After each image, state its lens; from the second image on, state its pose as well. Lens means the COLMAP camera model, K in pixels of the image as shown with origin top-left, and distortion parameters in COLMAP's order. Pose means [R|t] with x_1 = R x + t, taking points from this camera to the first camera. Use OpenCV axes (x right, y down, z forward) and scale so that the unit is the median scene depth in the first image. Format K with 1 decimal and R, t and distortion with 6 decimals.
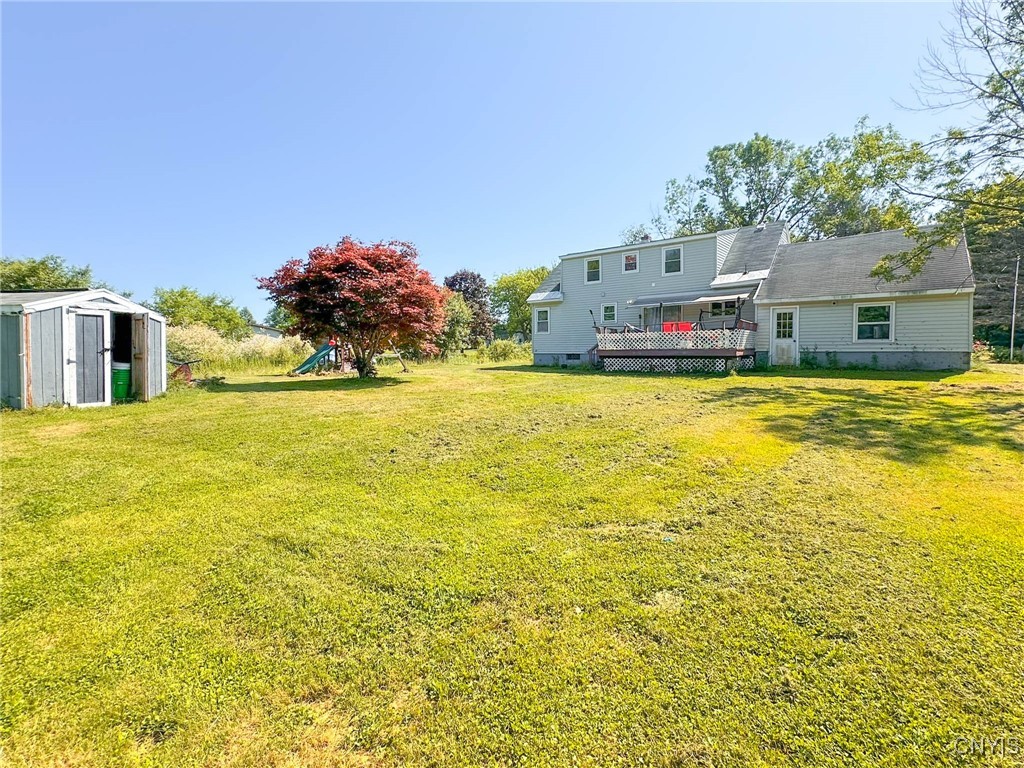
lens RADIAL K [[468.2, 0, 512.0], [0, 468.2, 359.3], [0, 0, 1]] dist [0.003129, 0.000341]
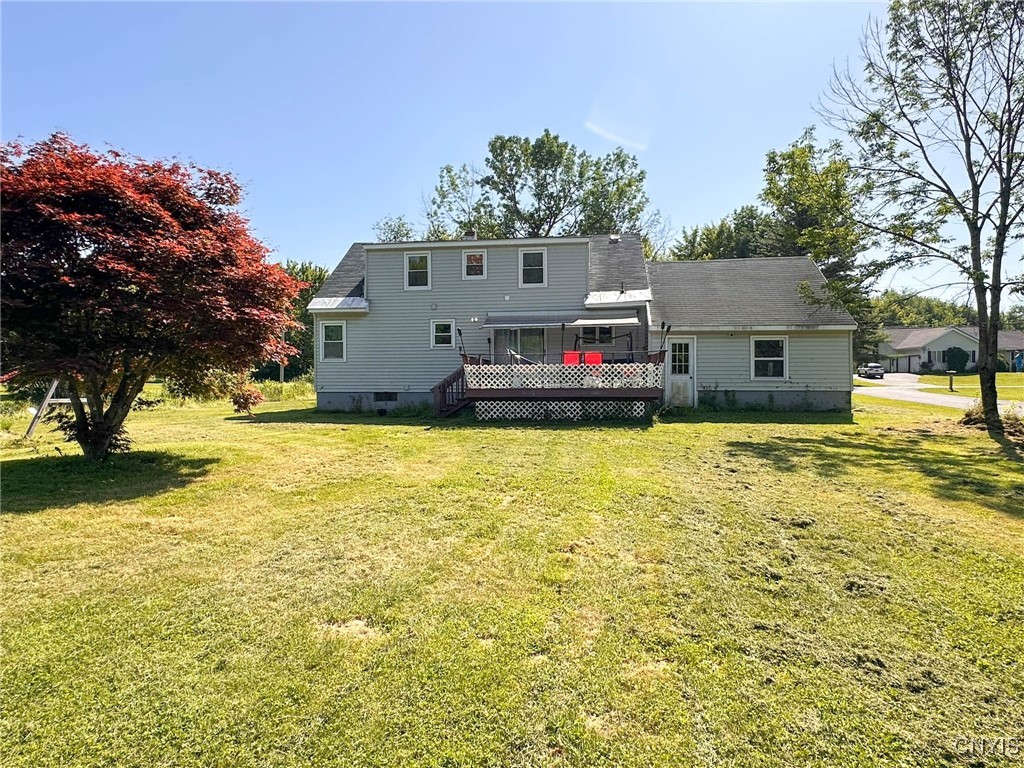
lens RADIAL K [[600.2, 0, 512.0], [0, 600.2, 384.0], [0, 0, 1]] dist [-0.005099, -0.000178]
pose [[0.858247, -0.000428, 0.513237, -0.213471], [0.007780, 0.999896, -0.012177, -0.016648], [-0.513178, 0.014444, 0.858161, 0.238840]]
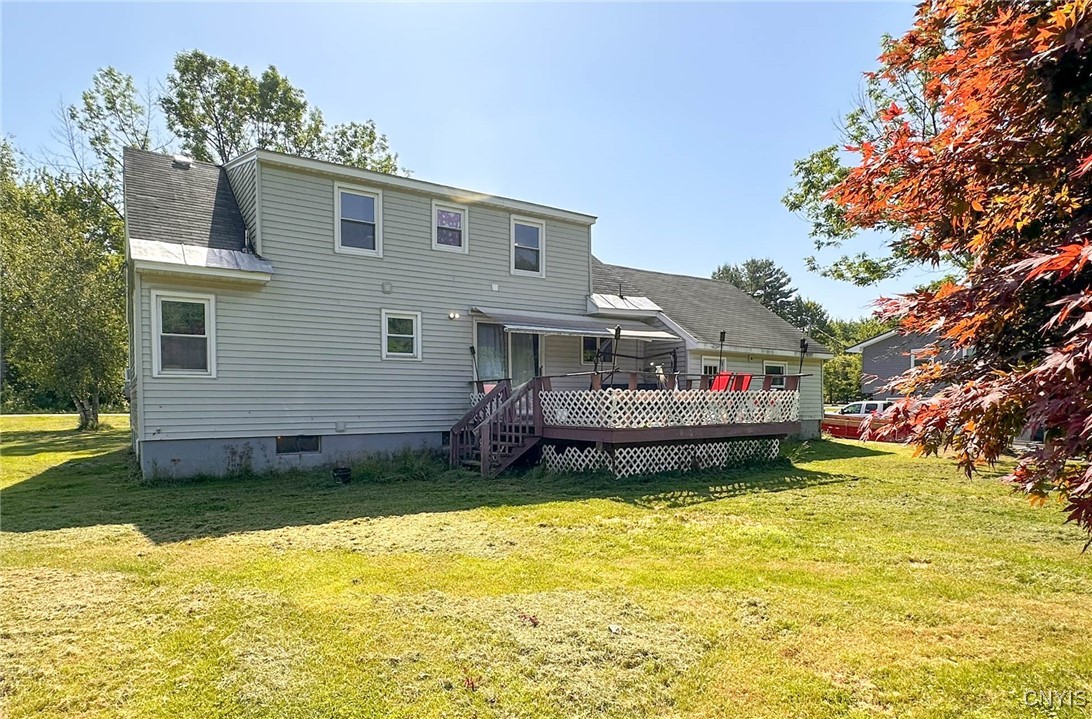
lens RADIAL K [[625.3, 0, 540.6], [0, 625.3, 406.9], [0, 0, 1]] dist [-0.000619, 0.000331]
pose [[0.320379, -0.004446, 0.947279, -0.365666], [0.020128, 0.999795, -0.002115, -0.041261], [-0.947076, 0.019744, 0.320403, 0.926855]]
